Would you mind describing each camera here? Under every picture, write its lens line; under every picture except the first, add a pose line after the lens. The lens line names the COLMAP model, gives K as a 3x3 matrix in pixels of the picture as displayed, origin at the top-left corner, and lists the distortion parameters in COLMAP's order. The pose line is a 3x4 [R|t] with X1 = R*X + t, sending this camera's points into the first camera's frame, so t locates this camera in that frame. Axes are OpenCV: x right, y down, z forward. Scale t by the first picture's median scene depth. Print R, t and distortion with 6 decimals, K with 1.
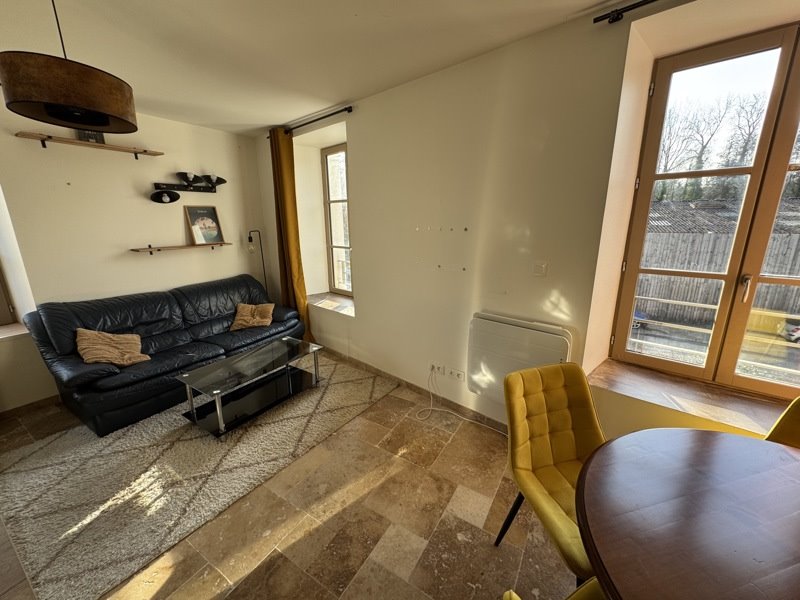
lens RADIAL K [[319.6, 0, 400.0], [0, 319.6, 300.0], [0, 0, 1]] dist [-0.000955, -0.000007]
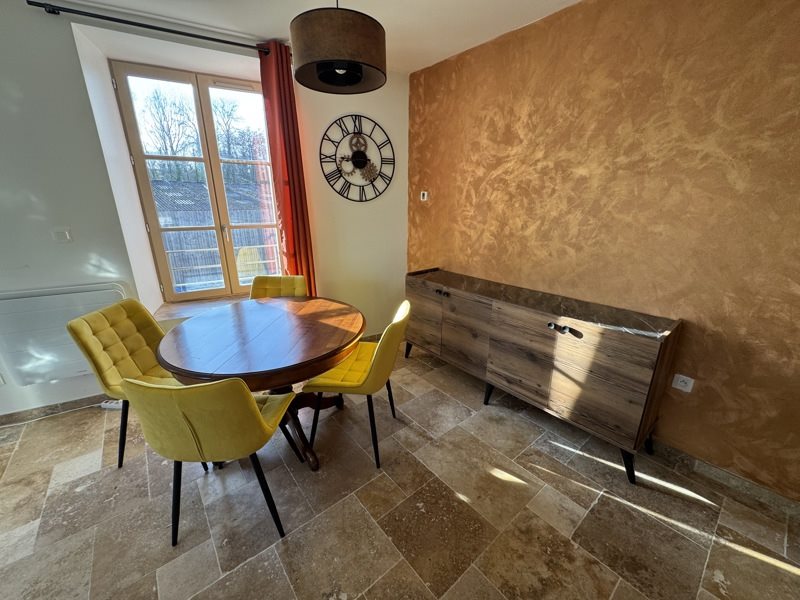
lens RADIAL K [[319.6, 0, 400.0], [0, 319.6, 300.0], [0, 0, 1]] dist [-0.000955, -0.000007]
pose [[0.327959, -0.274161, 0.904035, -0.210334], [0.221969, 0.952535, 0.208345, 0.138843], [-0.918244, 0.132339, 0.373247, -0.384223]]
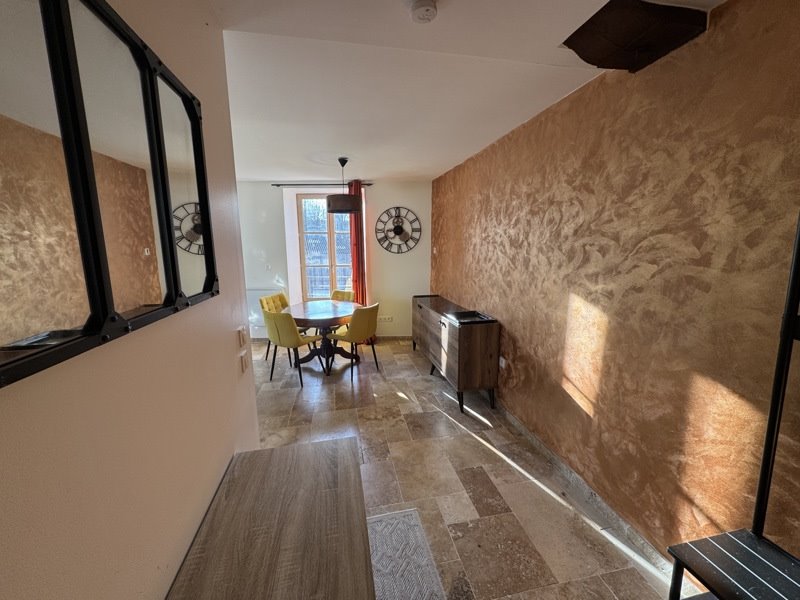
lens RADIAL K [[319.6, 0, 400.0], [0, 319.6, 300.0], [0, 0, 1]] dist [-0.000955, -0.000007]
pose [[0.733321, -0.113808, 0.670290, -0.568363], [0.161441, 0.986841, -0.009068, 0.380831], [-0.660437, 0.114862, 0.742044, -1.663505]]
